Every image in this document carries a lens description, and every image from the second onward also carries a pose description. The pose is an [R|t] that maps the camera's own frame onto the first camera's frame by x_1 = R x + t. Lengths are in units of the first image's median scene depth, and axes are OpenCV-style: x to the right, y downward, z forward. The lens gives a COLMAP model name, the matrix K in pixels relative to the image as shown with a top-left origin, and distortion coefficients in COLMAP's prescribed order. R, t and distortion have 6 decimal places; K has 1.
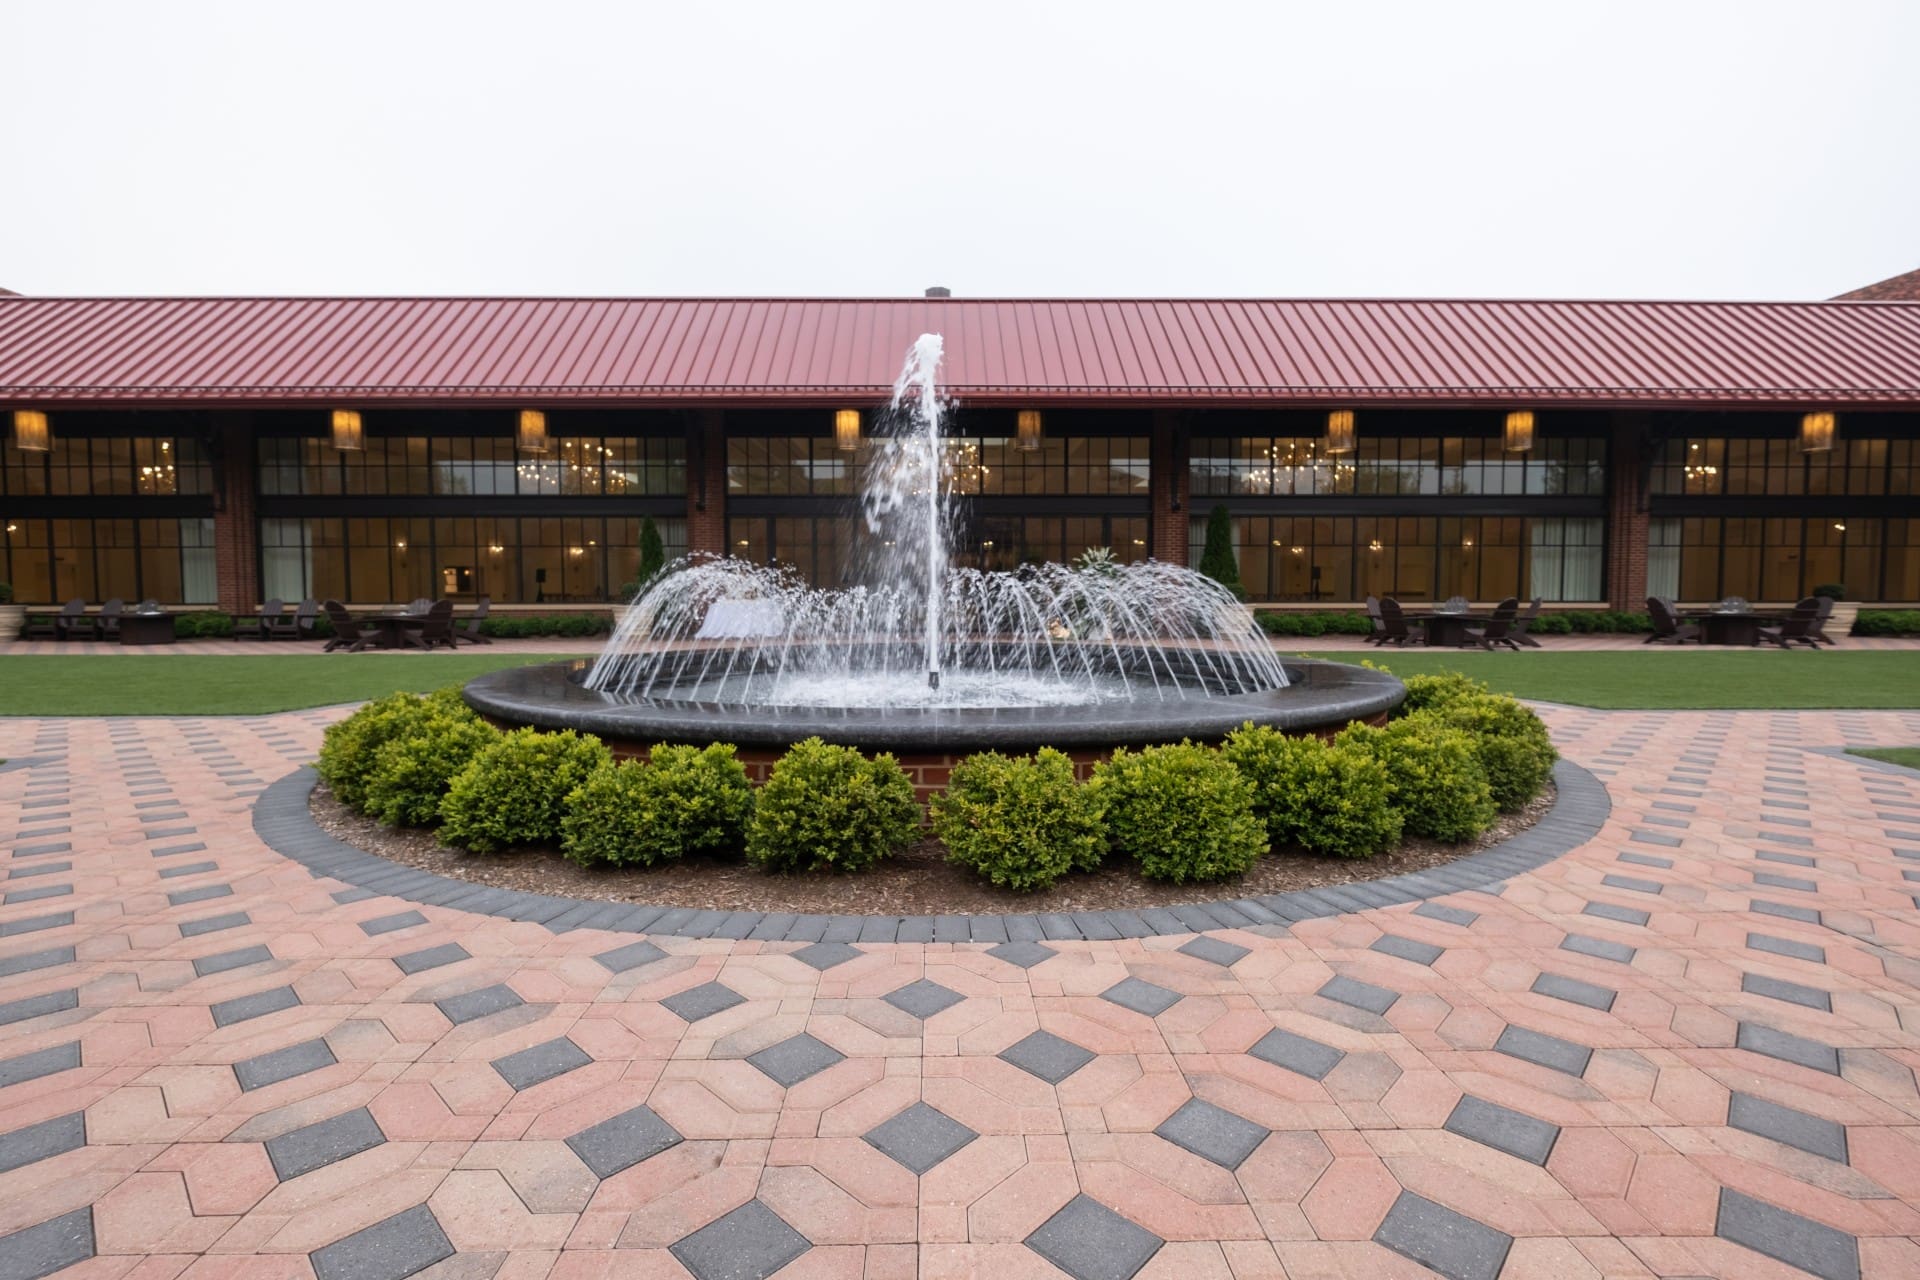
lens RADIAL K [[852.8, 0, 960.0], [0, 852.8, 640.0], [0, 0, 1]] dist [-0.001675, -0.000164]
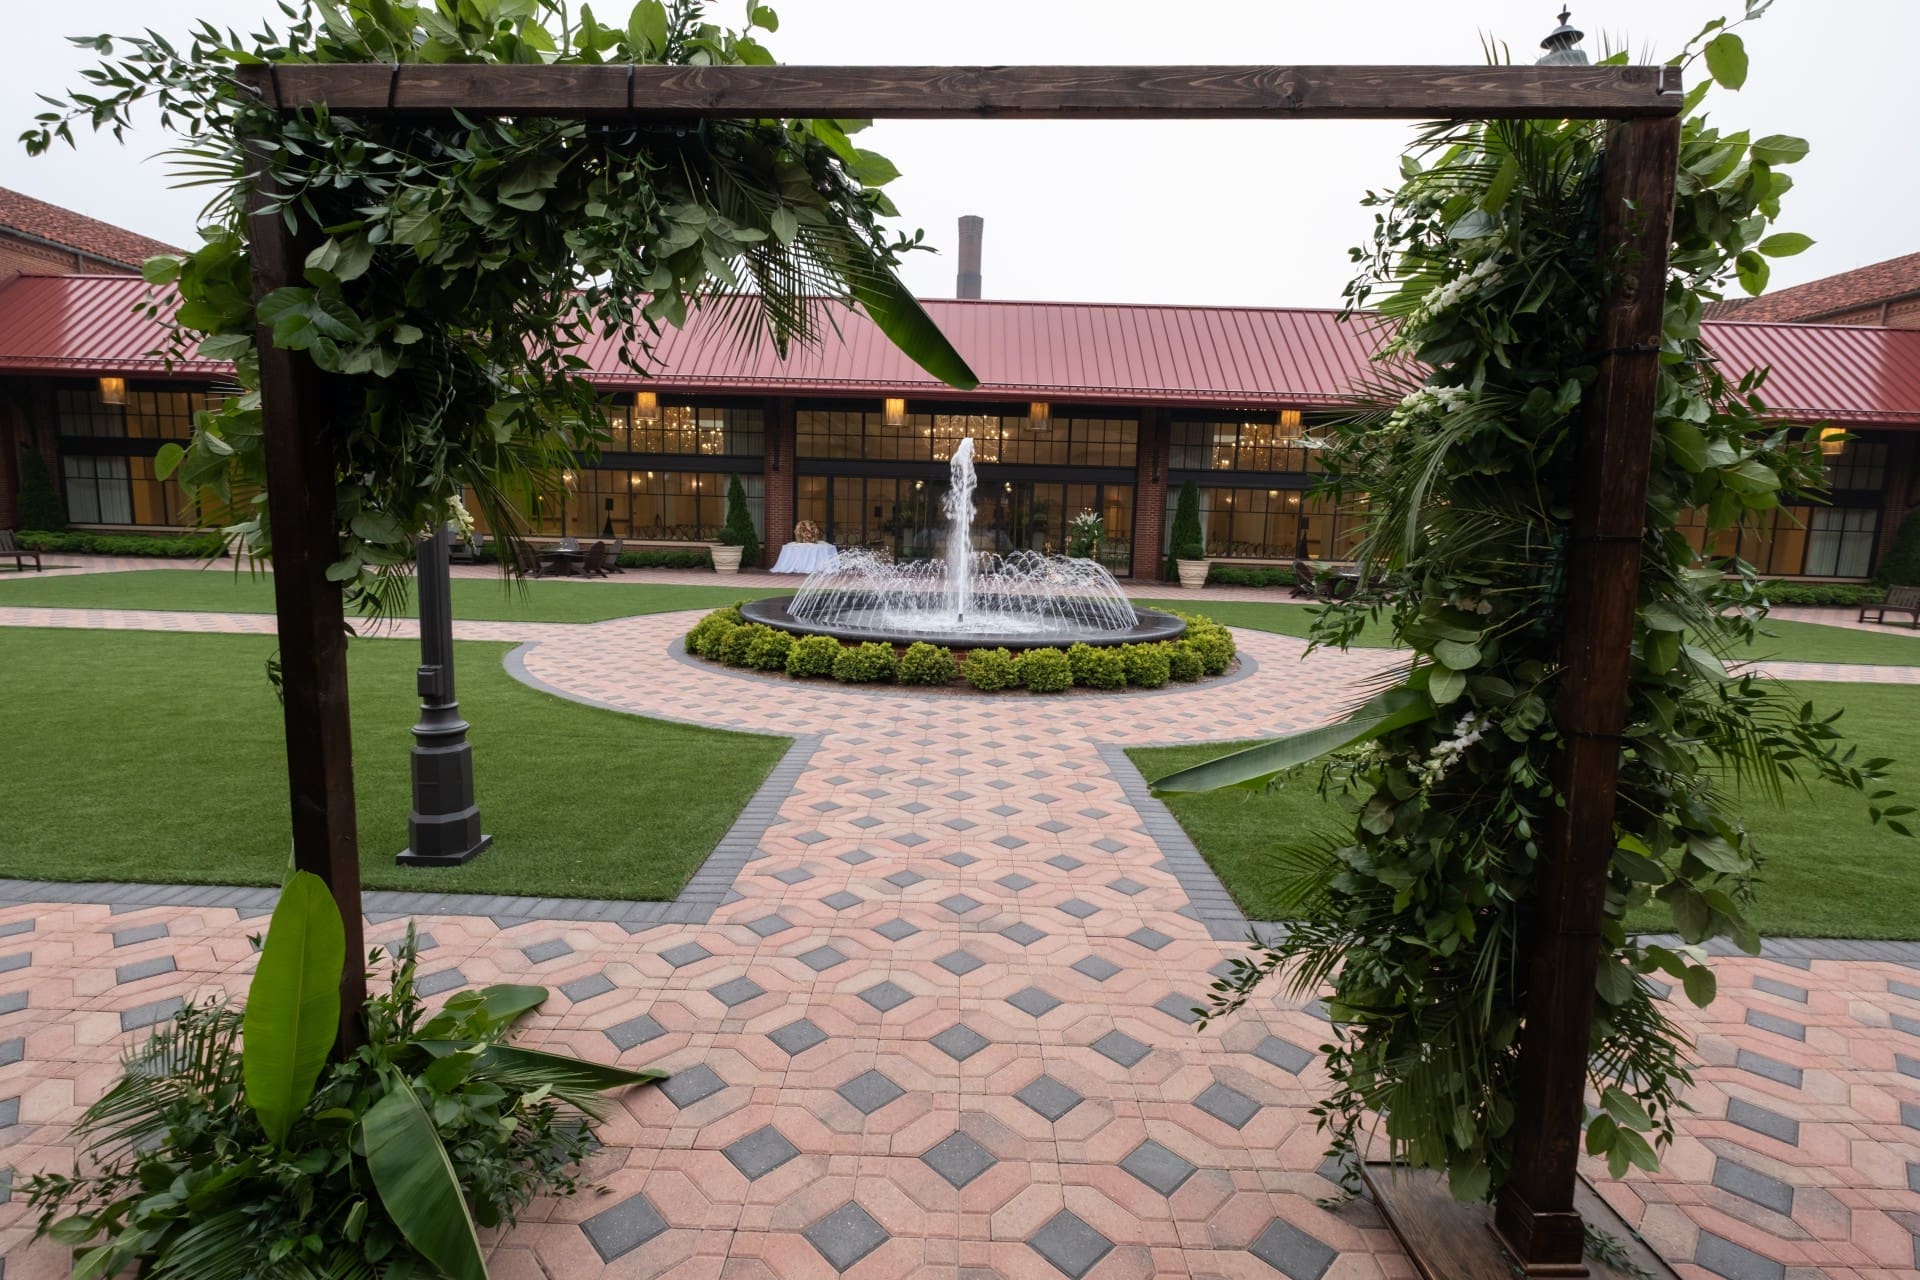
lens RADIAL K [[852.8, 0, 960.0], [0, 852.8, 640.0], [0, 0, 1]] dist [-0.001675, -0.000164]
pose [[0.999163, 0.033841, -0.022993, 0.027533], [-0.031722, 0.995706, 0.086972, -0.139162], [0.025837, -0.086170, 0.995945, -1.792204]]
